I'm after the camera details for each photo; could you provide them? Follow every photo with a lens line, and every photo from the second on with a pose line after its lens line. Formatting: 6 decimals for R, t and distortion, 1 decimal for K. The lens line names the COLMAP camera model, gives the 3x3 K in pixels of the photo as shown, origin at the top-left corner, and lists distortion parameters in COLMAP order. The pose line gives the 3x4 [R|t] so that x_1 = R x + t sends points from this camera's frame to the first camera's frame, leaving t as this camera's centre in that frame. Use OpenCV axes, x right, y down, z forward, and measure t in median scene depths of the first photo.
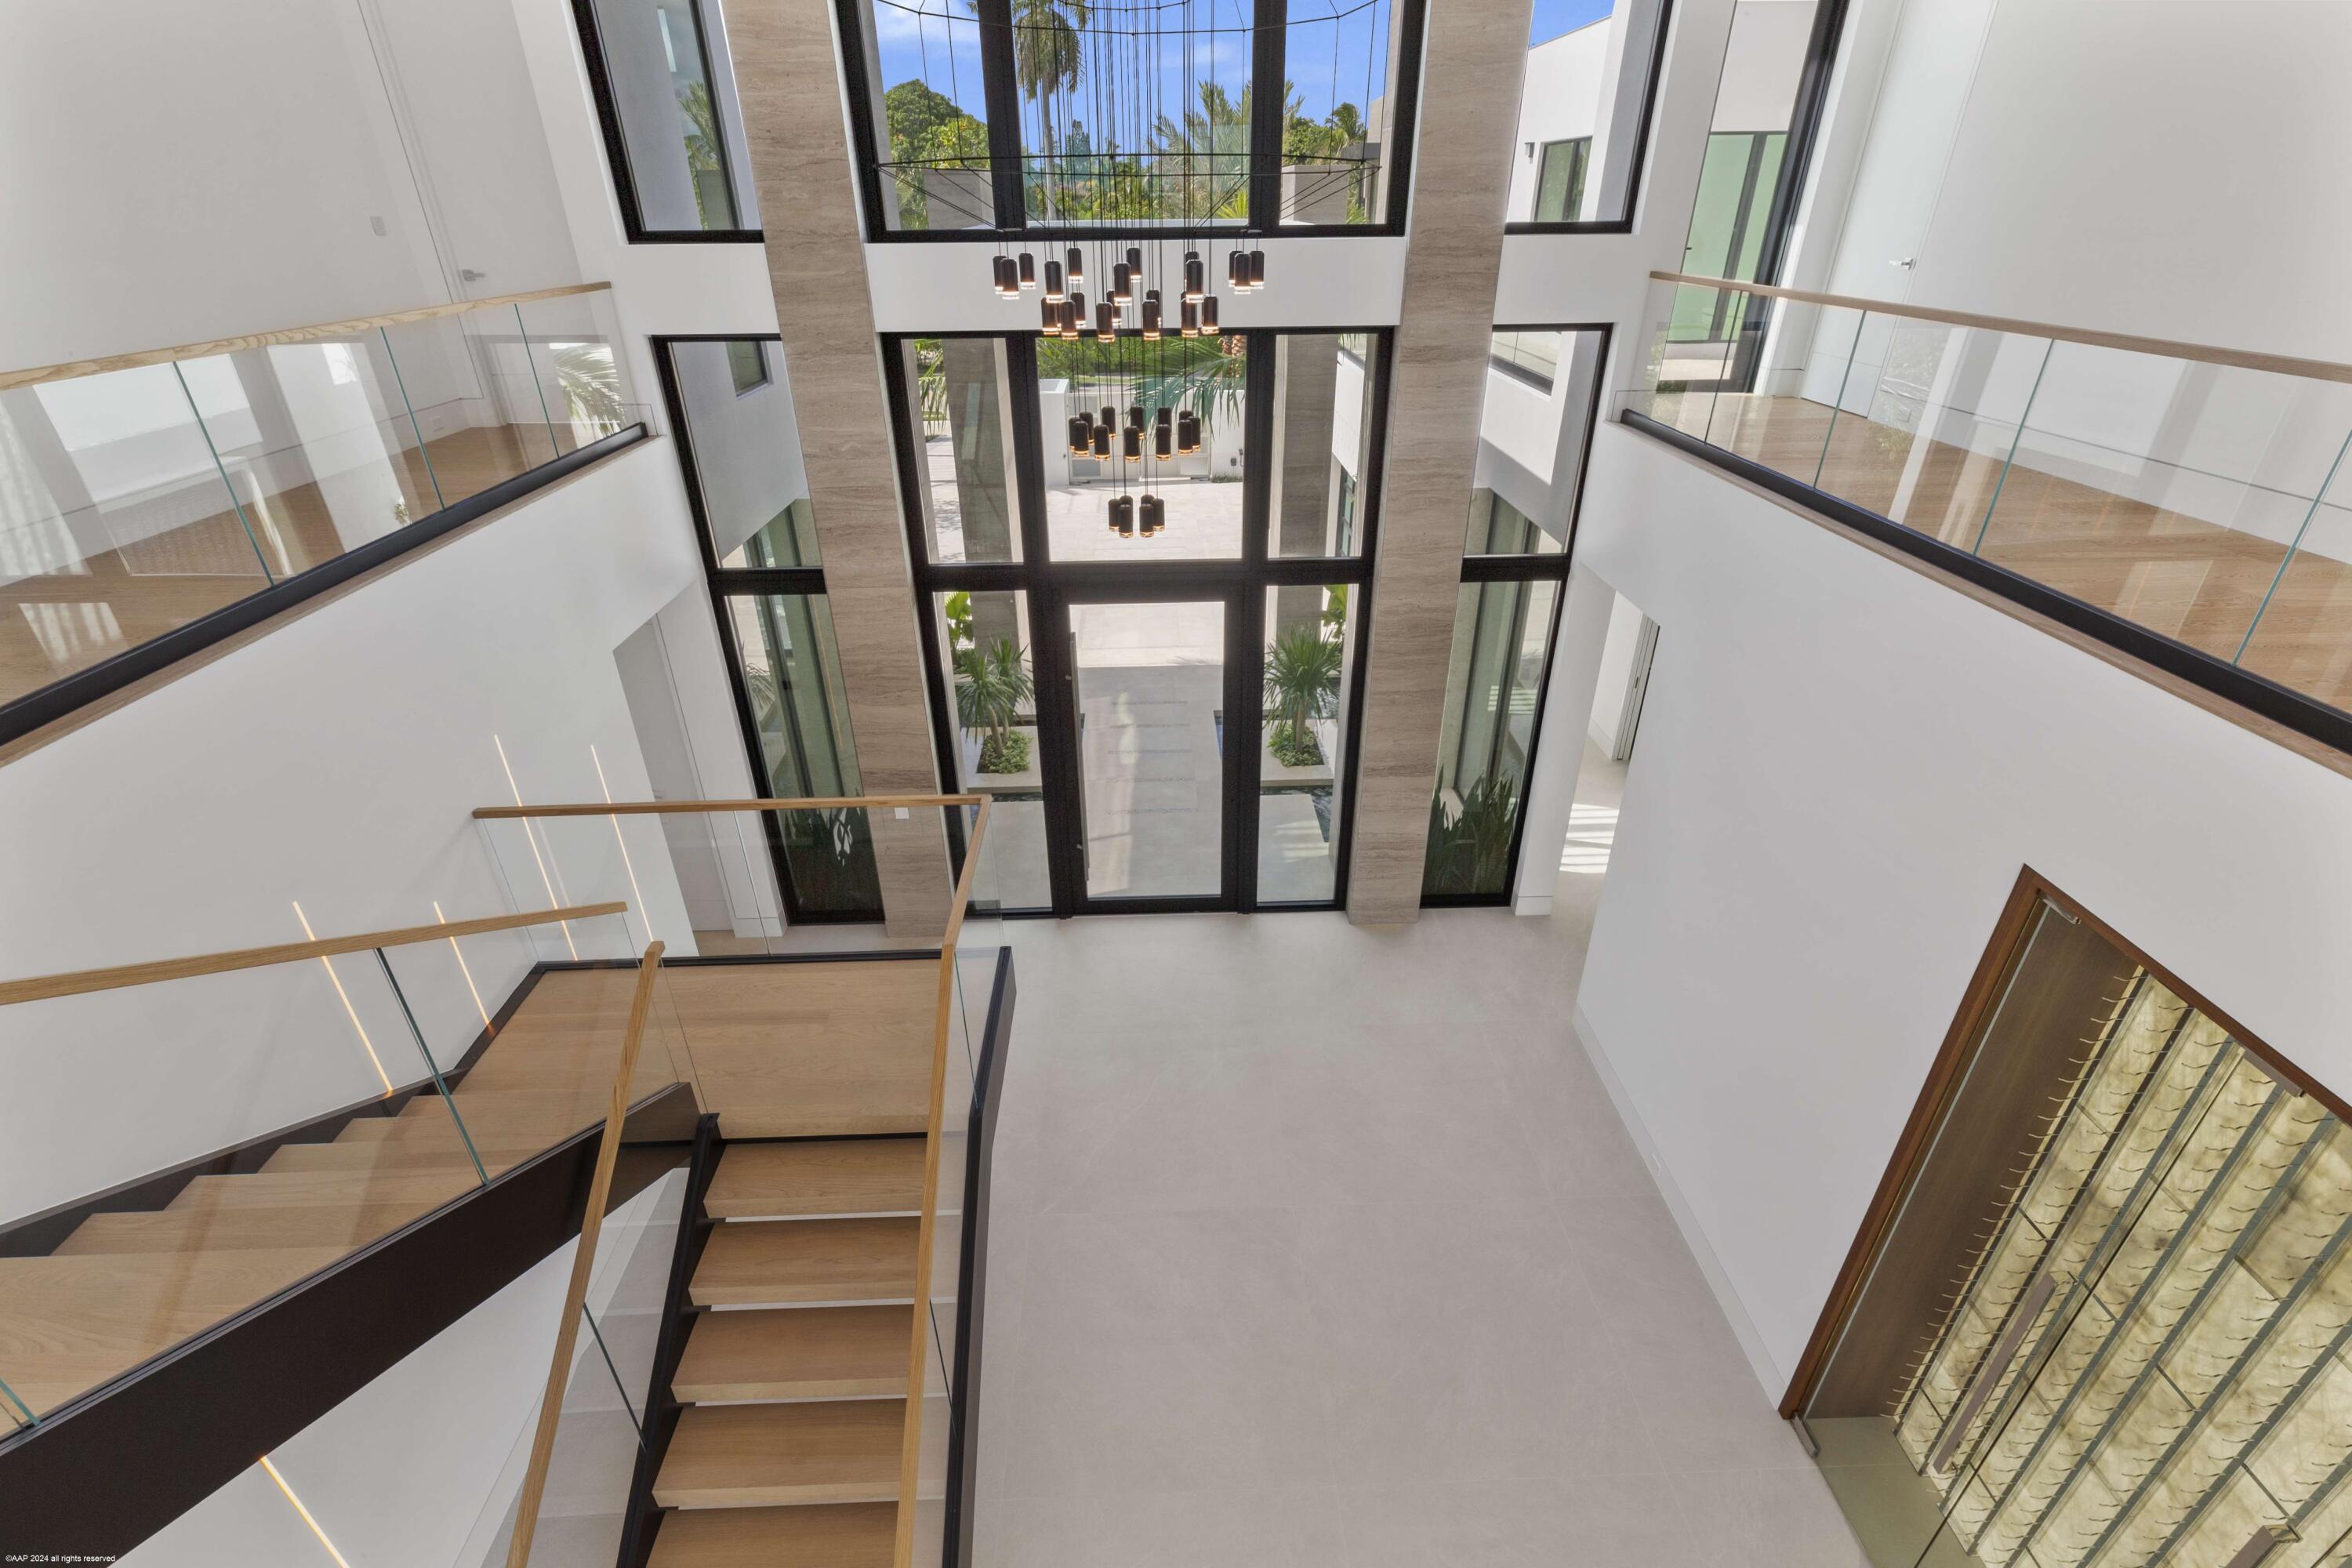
lens RADIAL K [[1044.6, 0, 1182.7], [0, 1044.6, 782.5], [0, 0, 1]] dist [0.003766, 0.000546]
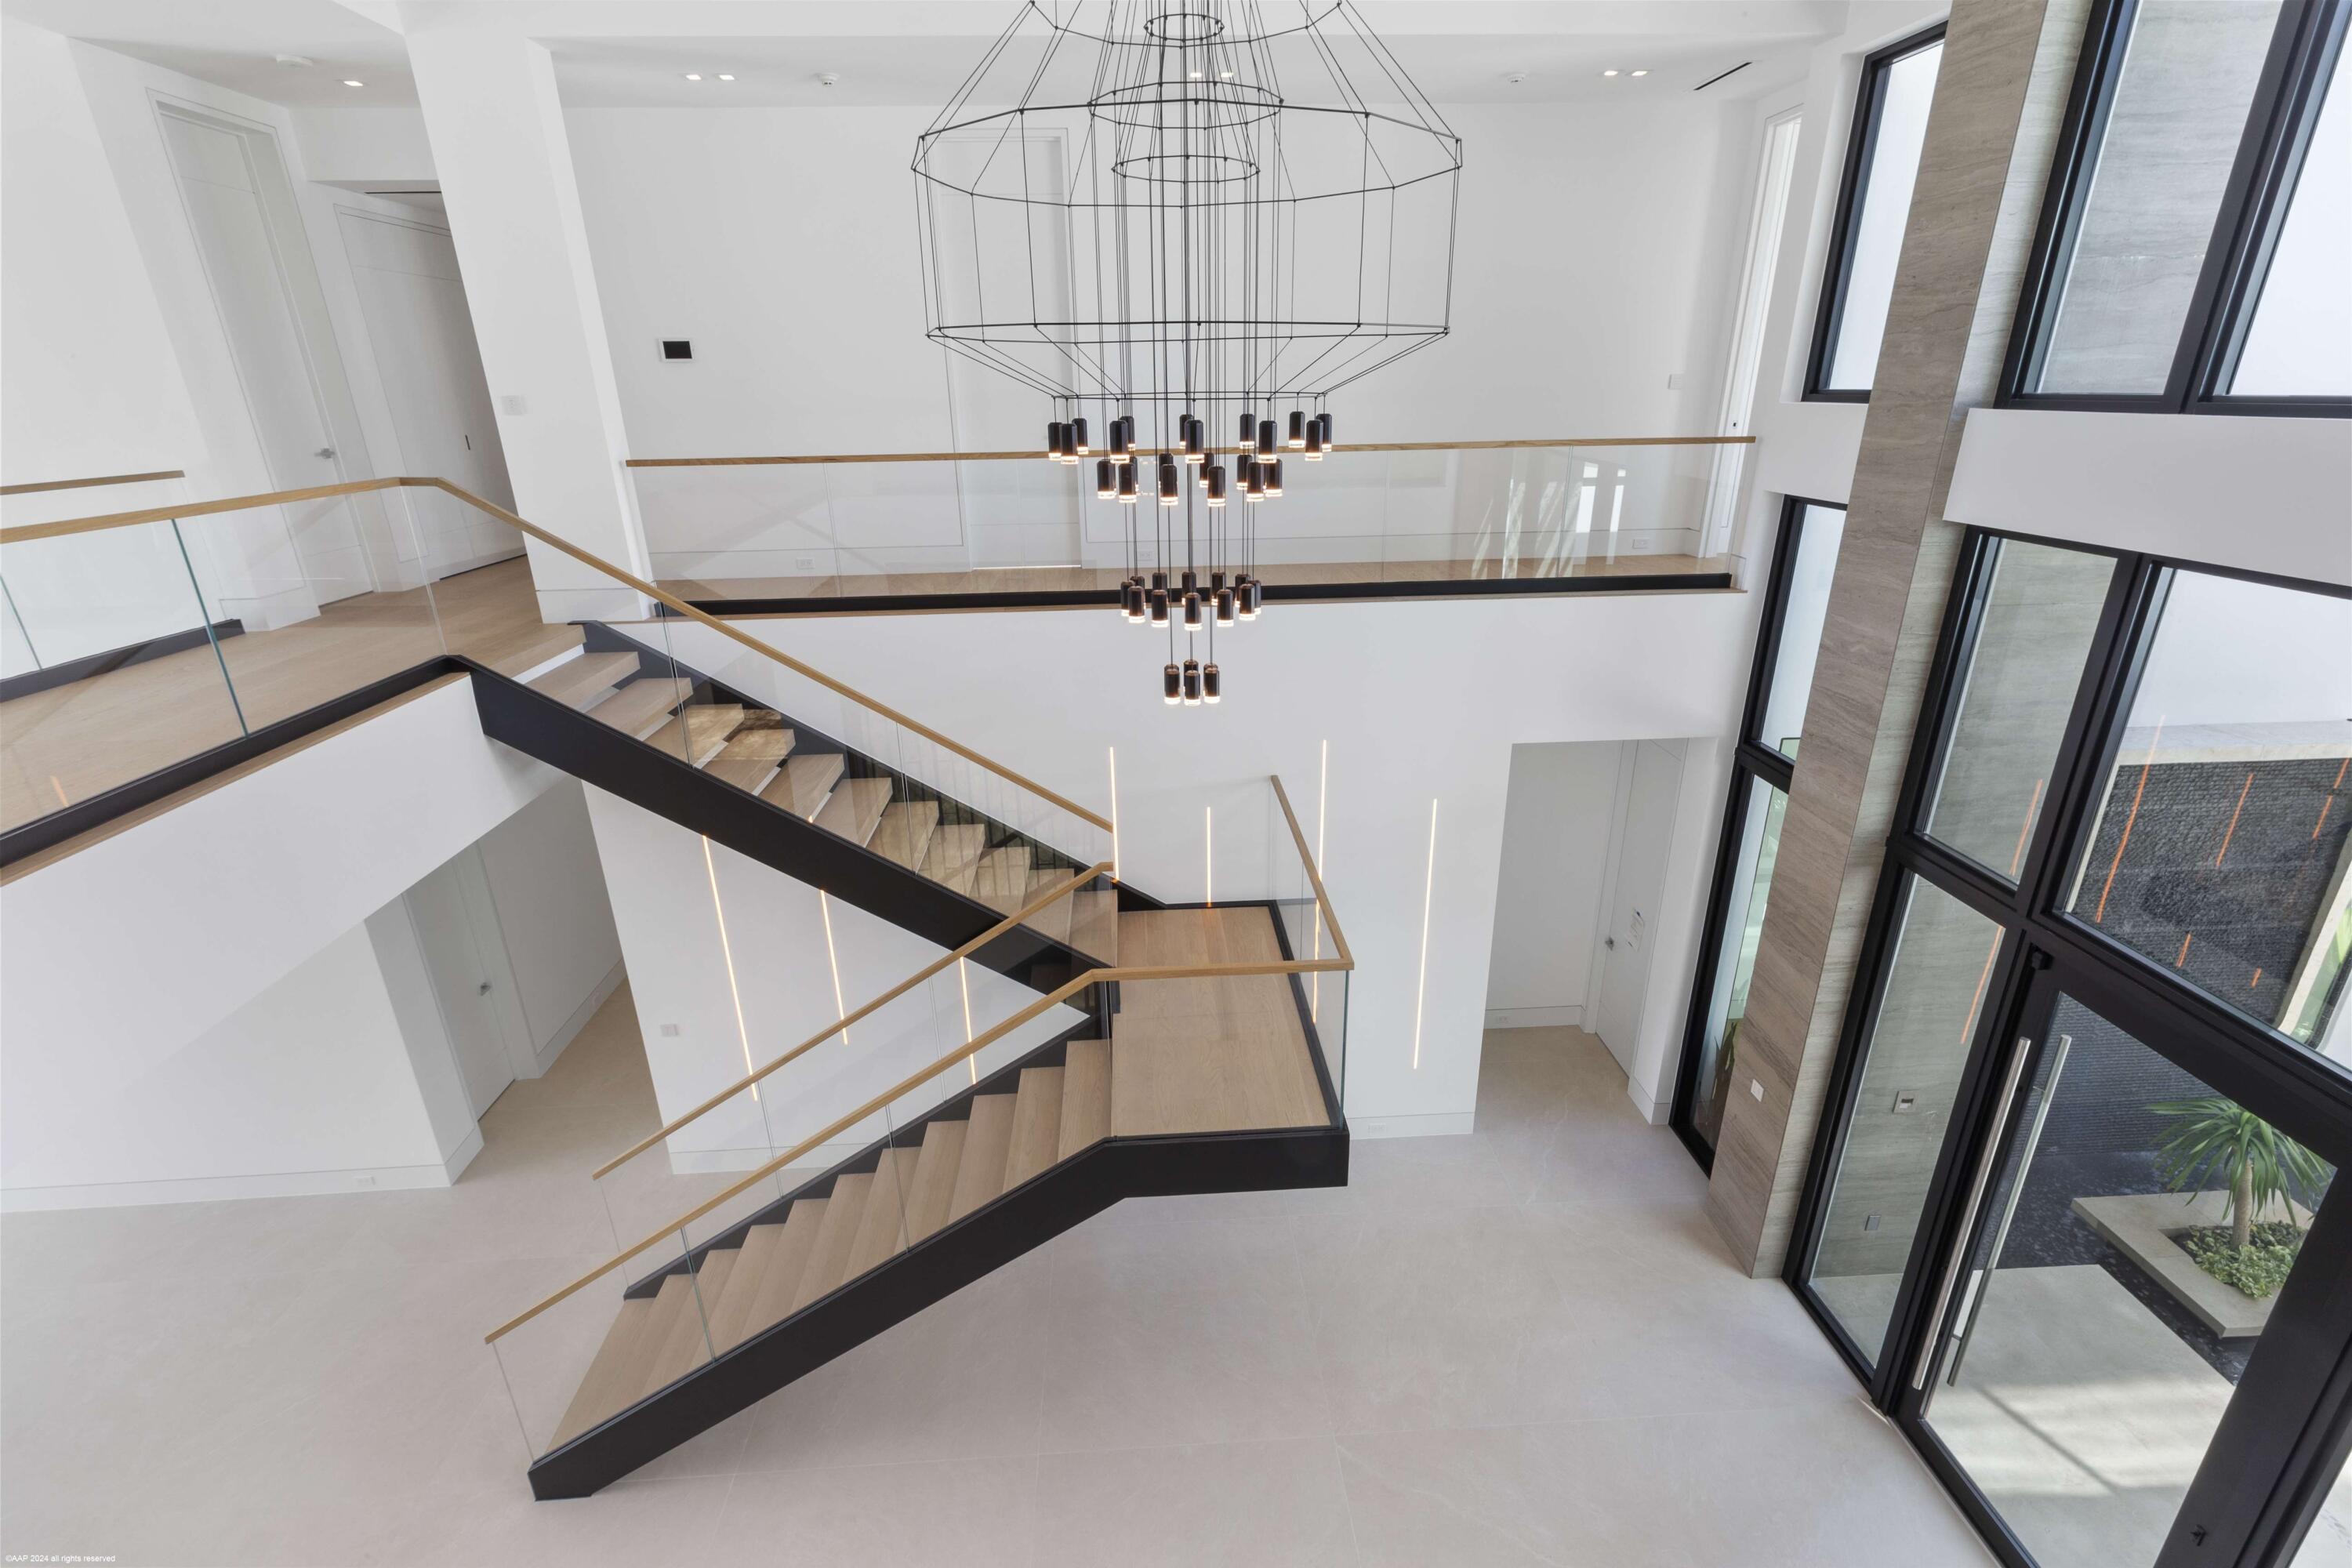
lens RADIAL K [[1044.6, 0, 1183.1], [0, 1044.6, 776.4], [0, 0, 1]] dist [0.003766, 0.000546]
pose [[0.011866, 0.366222, -0.930452, 0.510768], [-0.467341, 0.824664, 0.318624, -0.295108], [0.883997, 0.431058, 0.180935, 0.517188]]
